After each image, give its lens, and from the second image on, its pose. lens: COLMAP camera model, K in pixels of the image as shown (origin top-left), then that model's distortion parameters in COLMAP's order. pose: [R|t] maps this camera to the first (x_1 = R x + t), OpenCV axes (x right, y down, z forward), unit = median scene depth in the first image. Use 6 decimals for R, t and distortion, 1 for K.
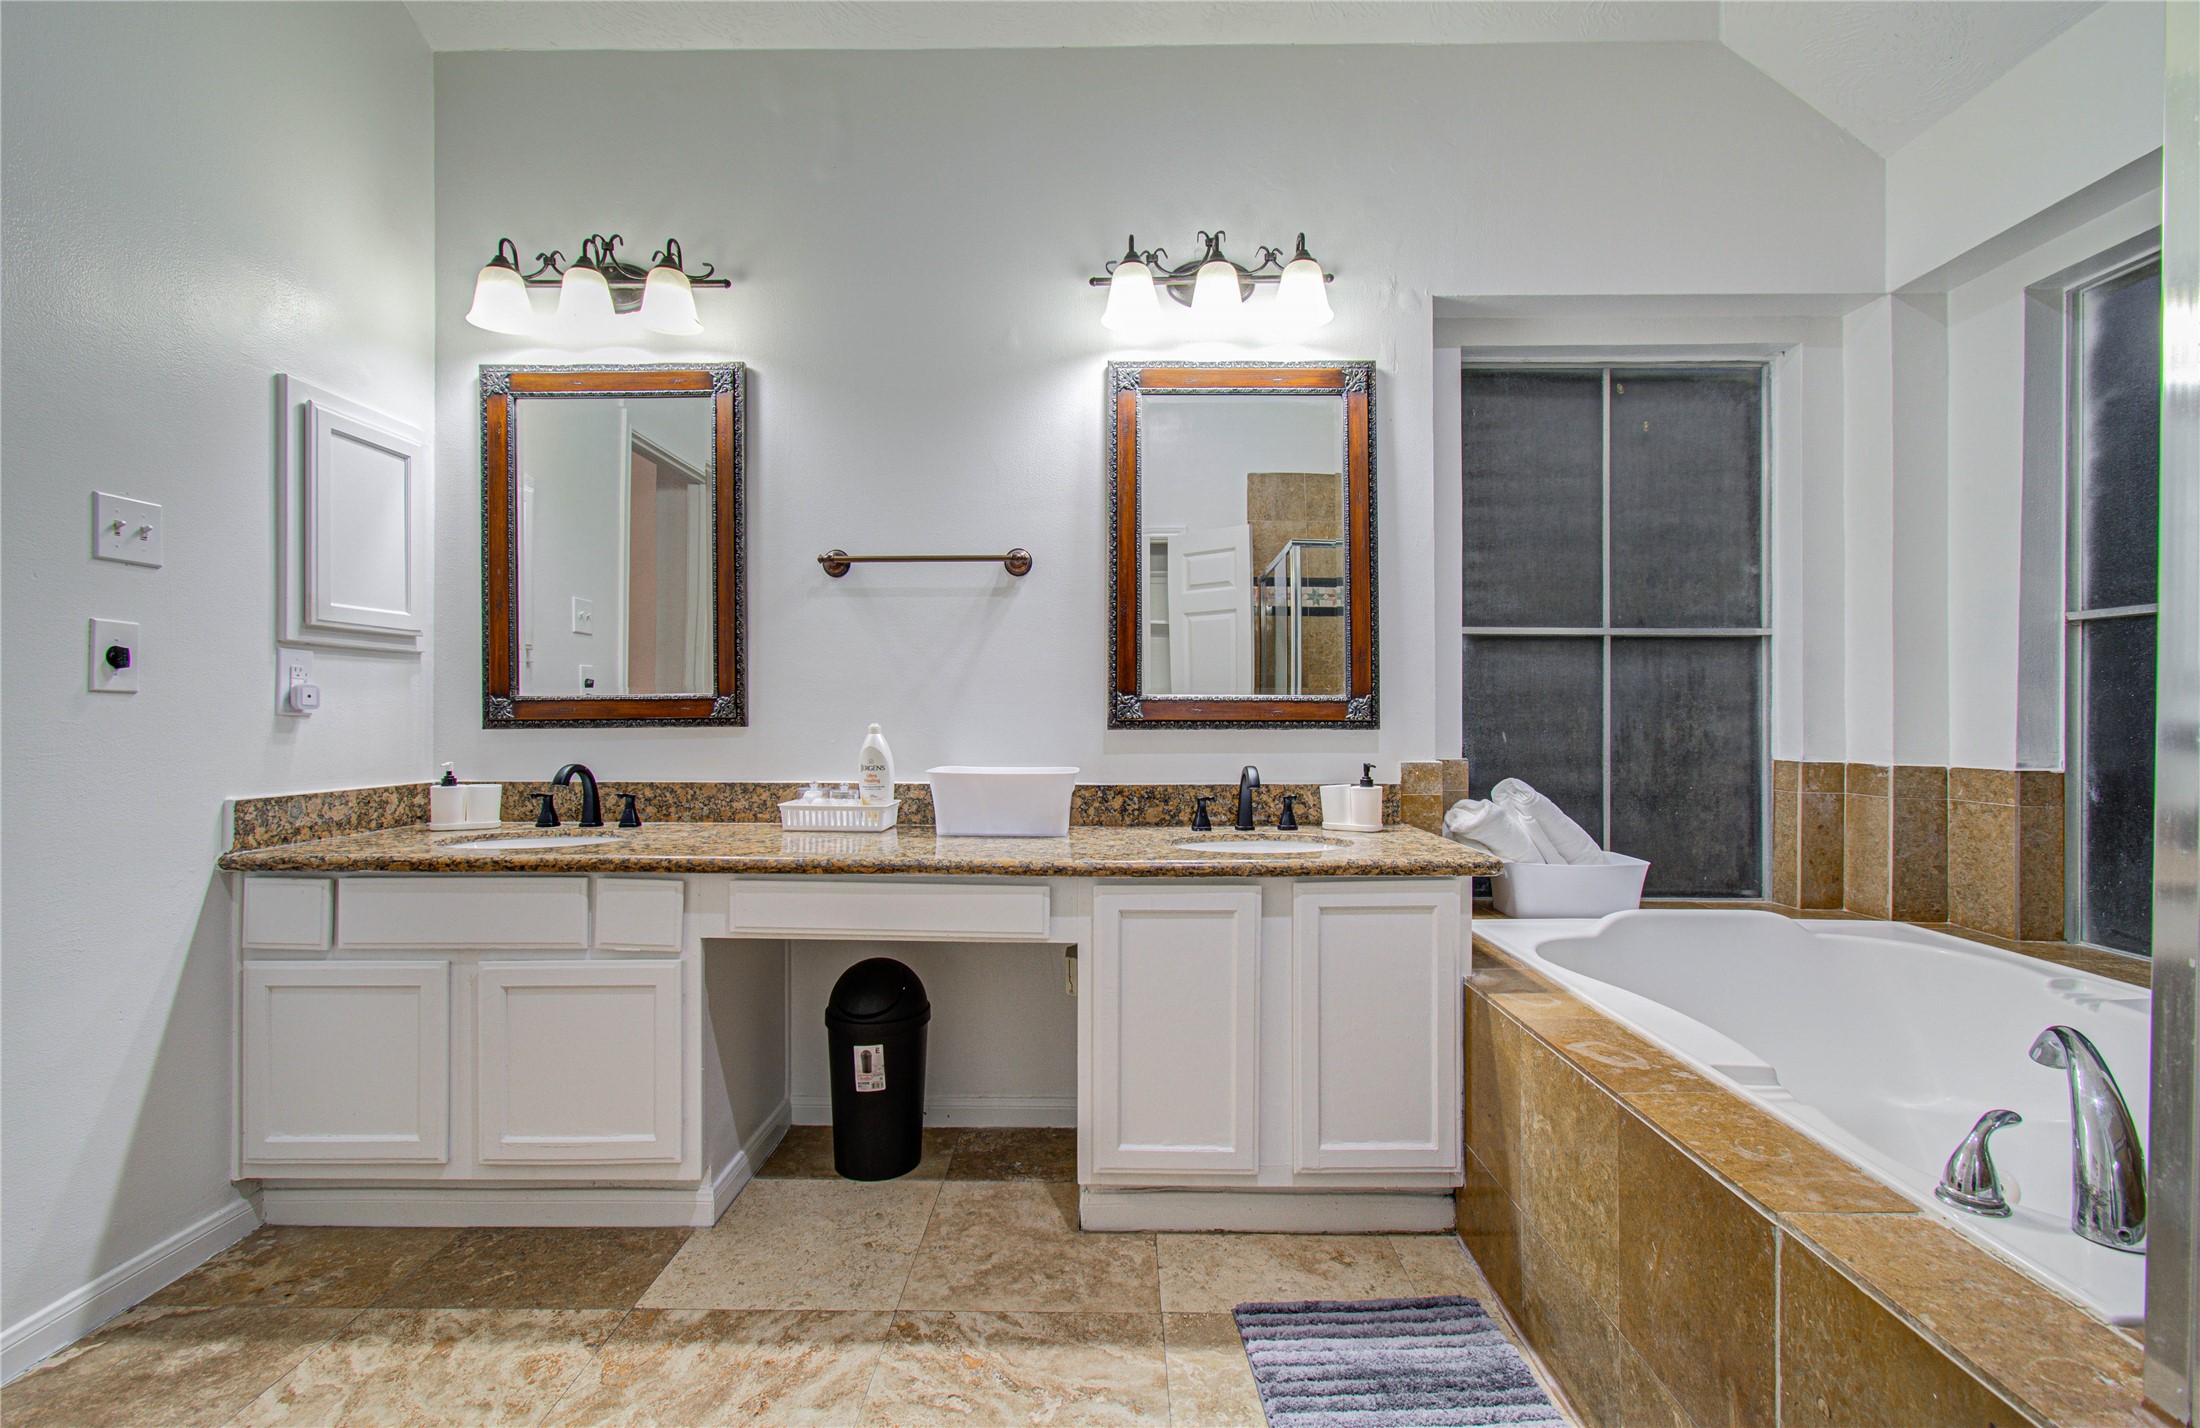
lens RADIAL K [[964.9, 0, 1089.6], [0, 964.9, 708.9], [0, 0, 1]] dist [-0.010094, 0.006877]
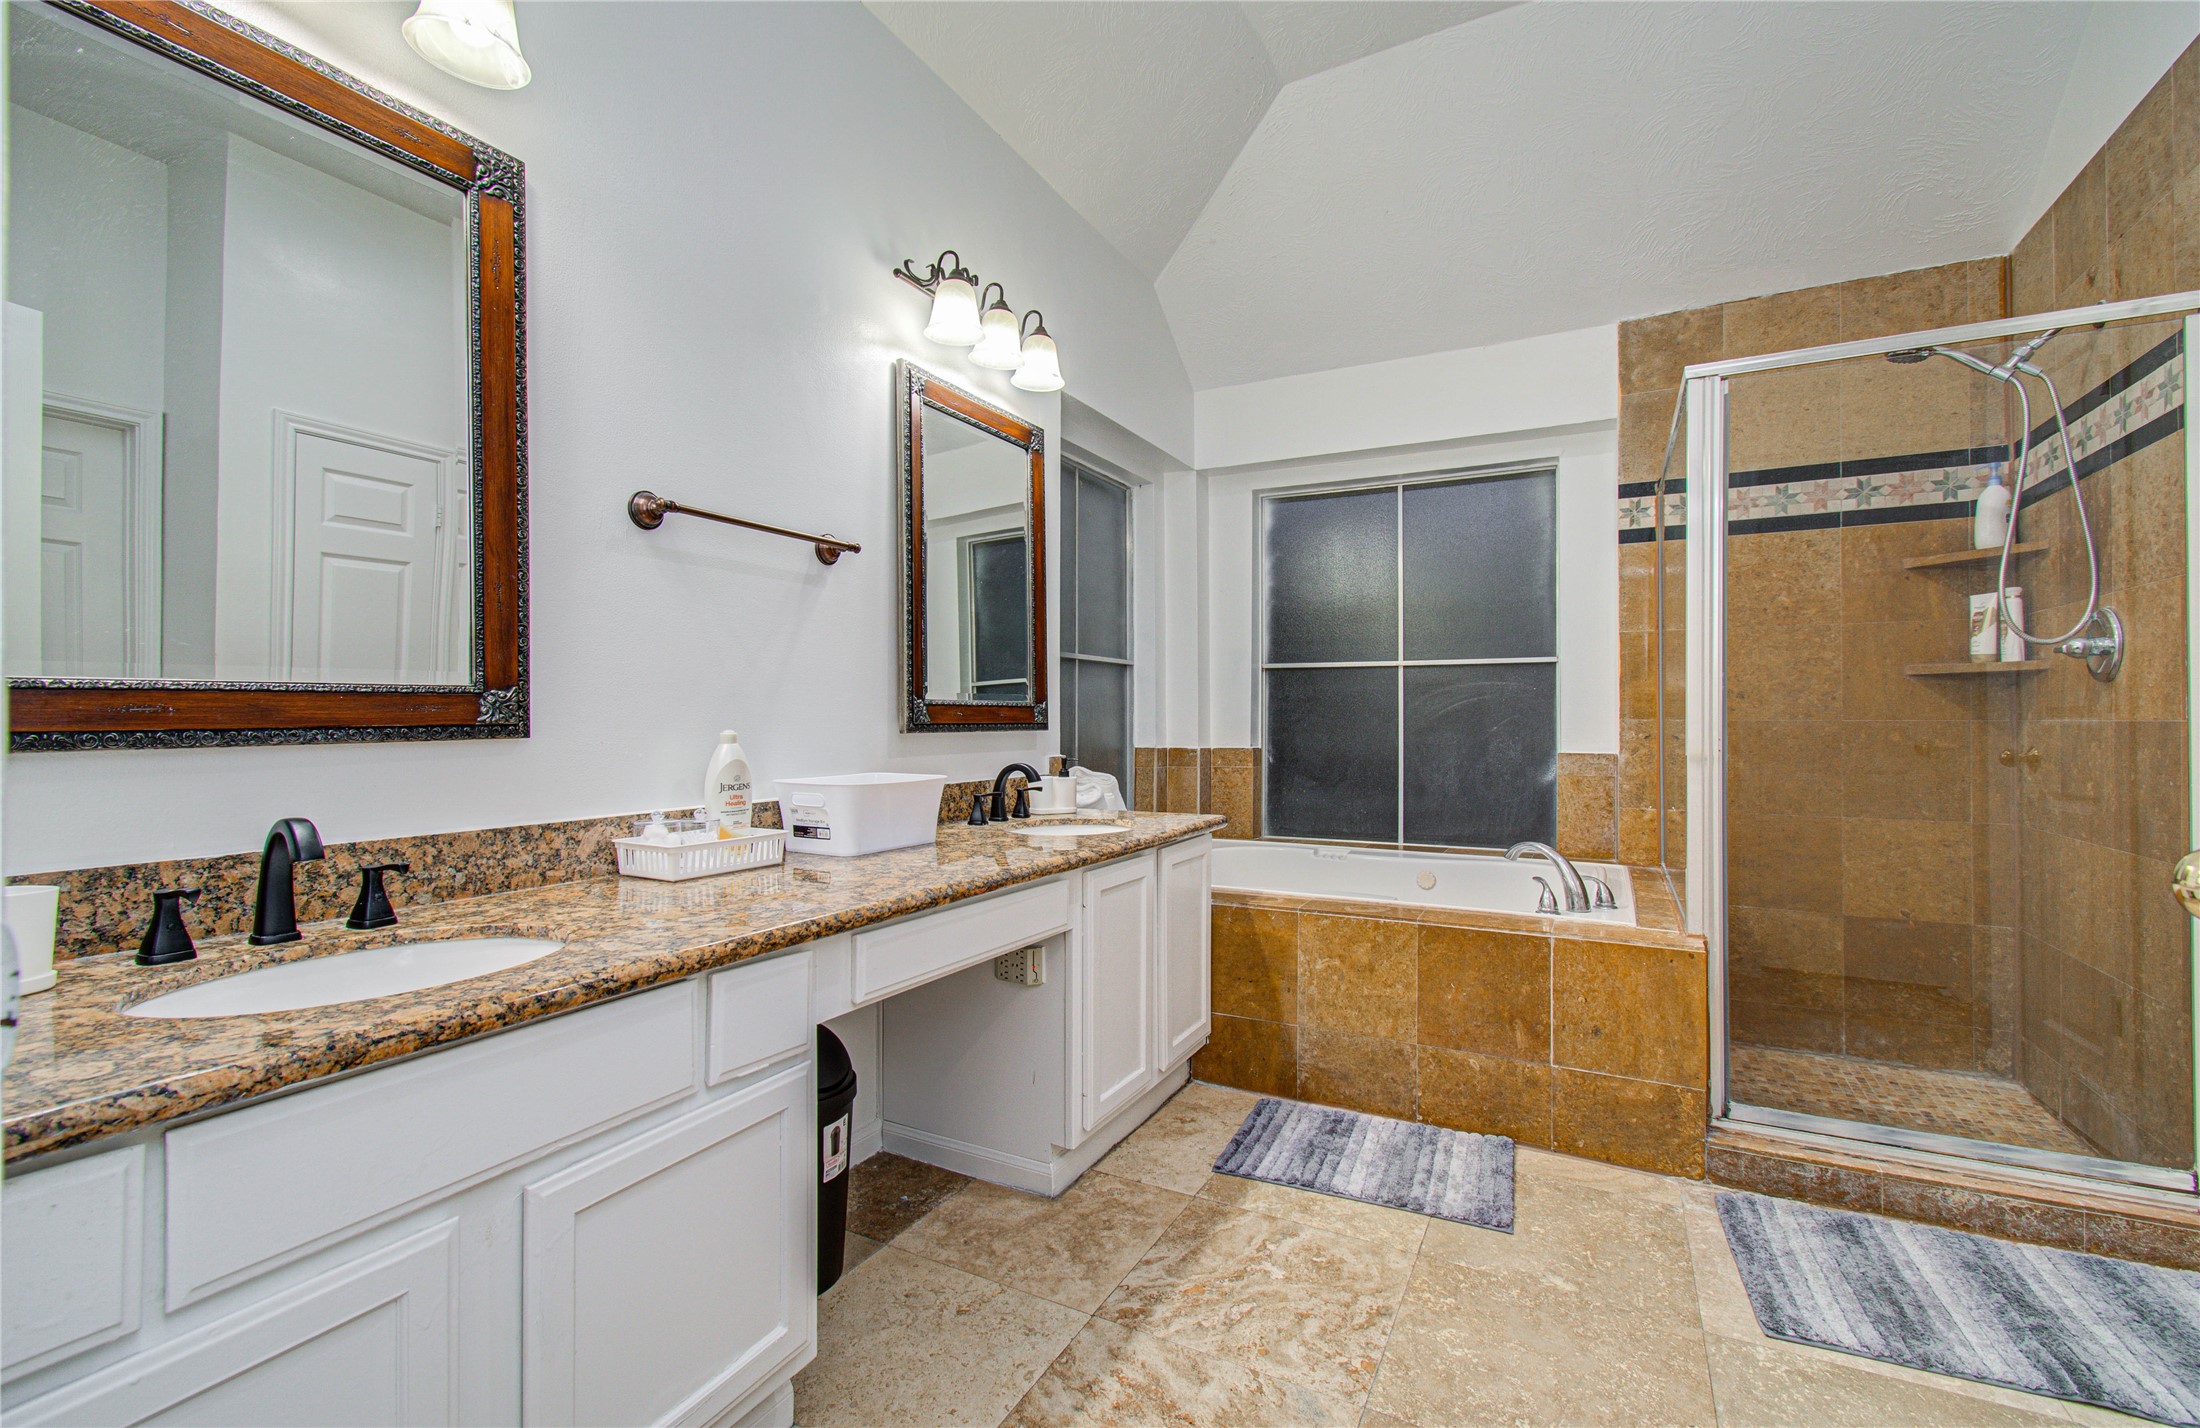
lens RADIAL K [[964.9, 0, 1092.9], [0, 964.9, 707.9], [0, 0, 1]] dist [-0.010094, 0.006877]
pose [[0.451998, 0.008732, 0.891976, -0.786954], [-0.003680, 0.999962, -0.007924, 0.002749], [-0.892011, 0.000299, 0.452013, 0.393650]]
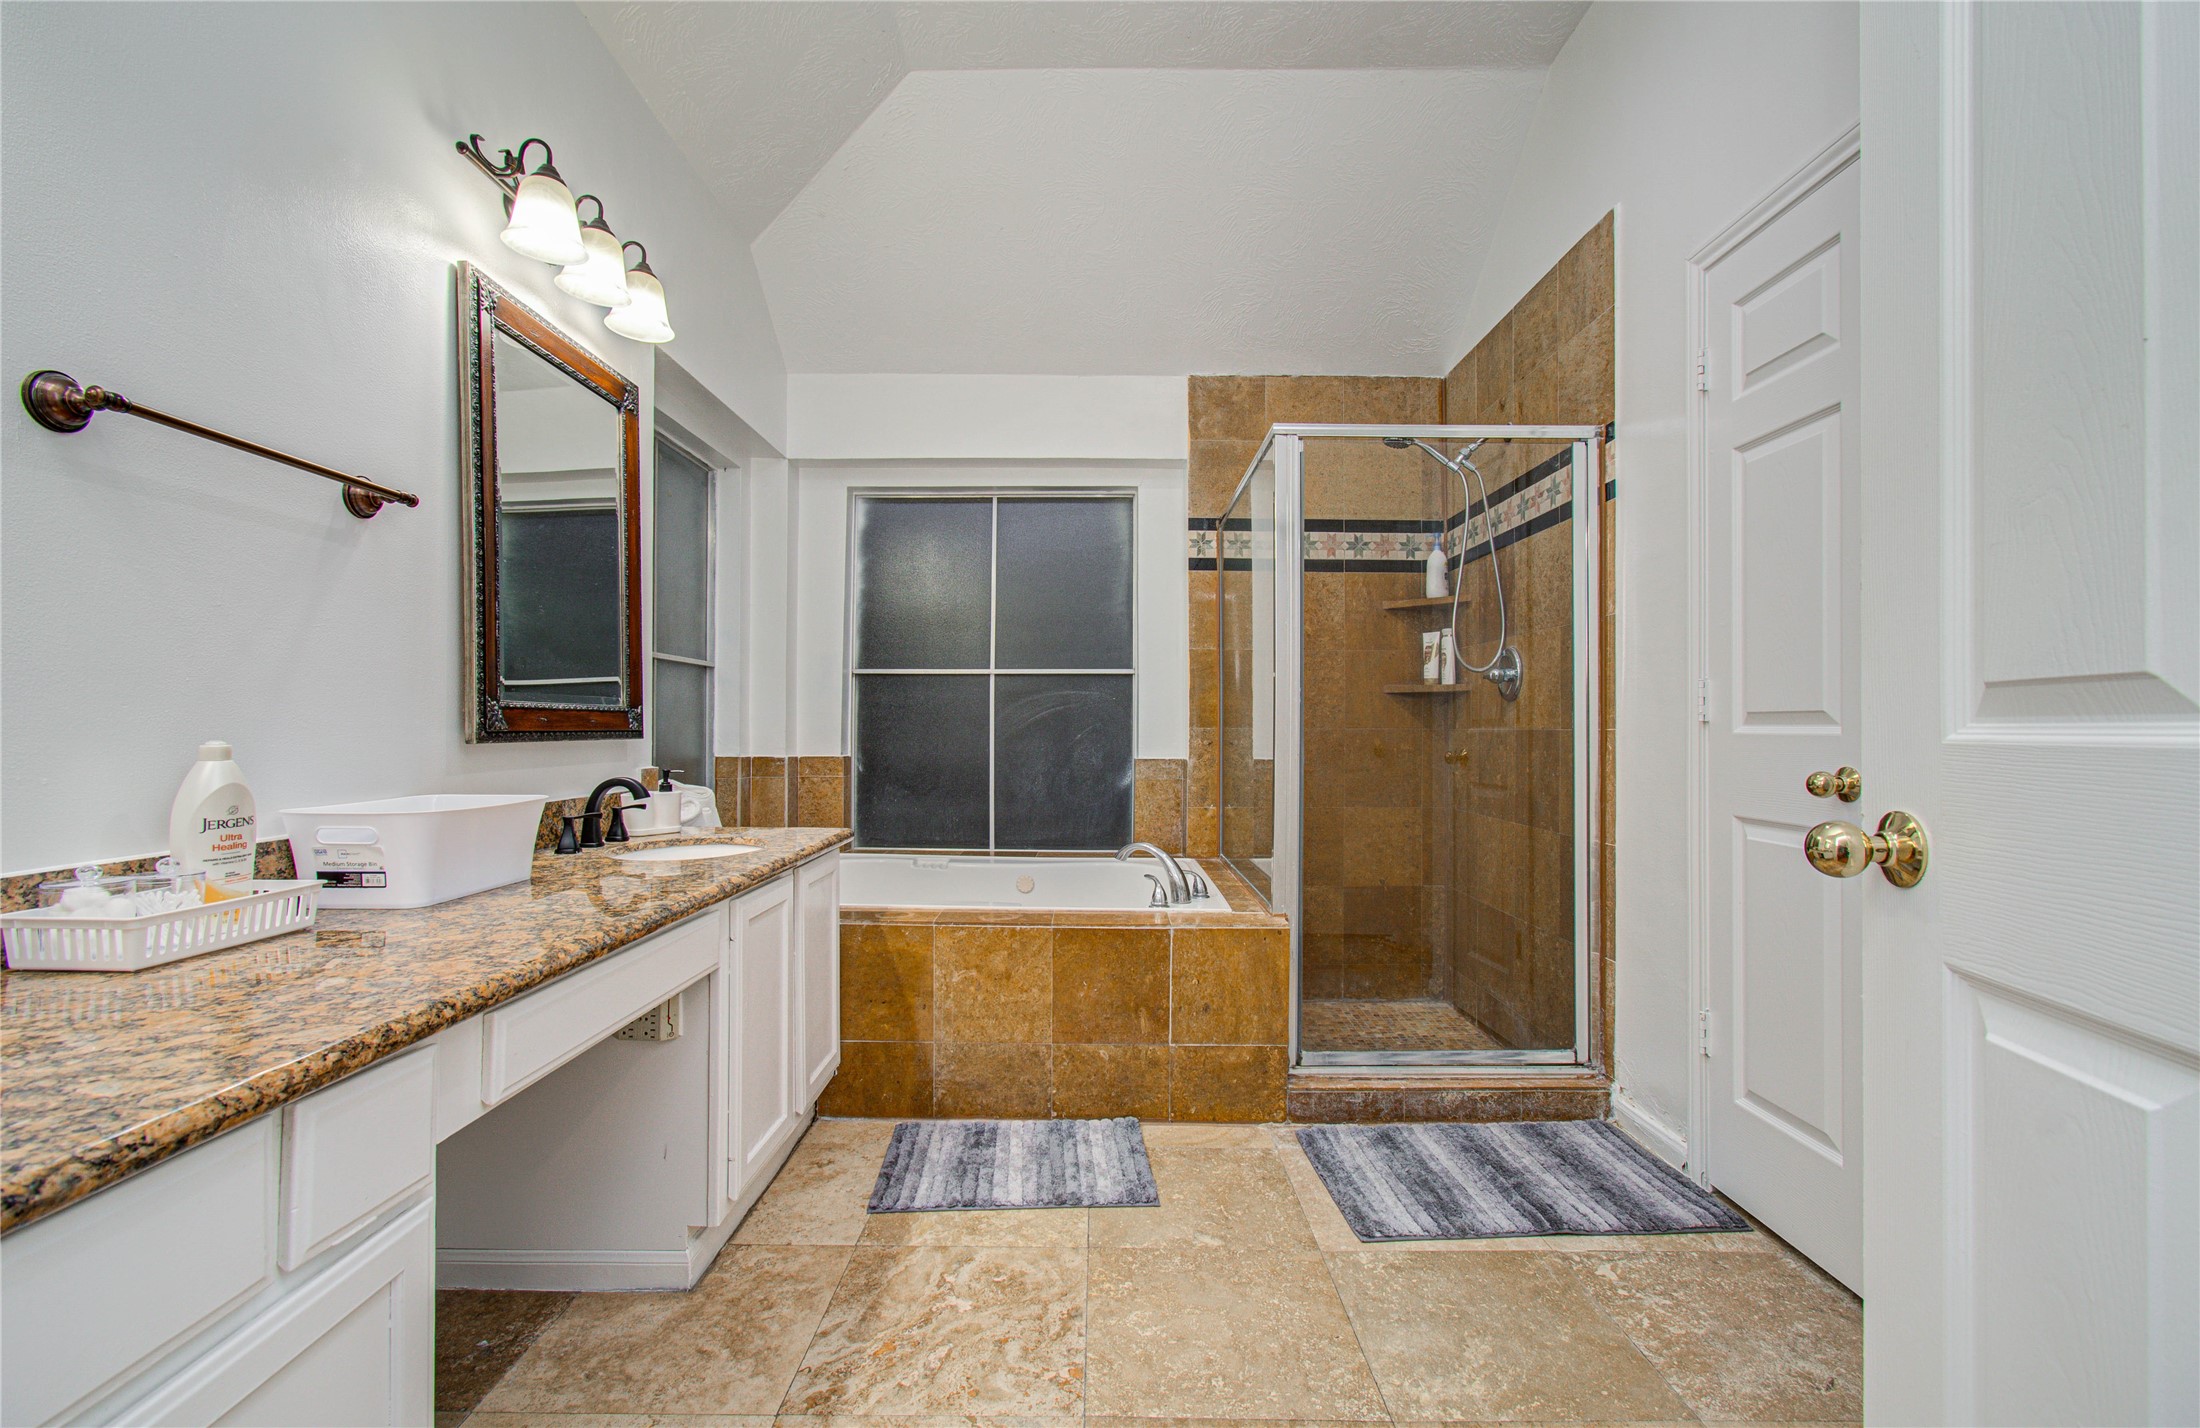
lens RADIAL K [[964.9, 0, 1097.4], [0, 964.9, 715.7], [0, 0, 1]] dist [-0.010094, 0.006877]
pose [[-0.025722, 0.010520, 0.999614, -0.773672], [-0.007124, 0.999917, -0.010706, 0.003929], [-0.999644, -0.007397, -0.025645, 0.530846]]
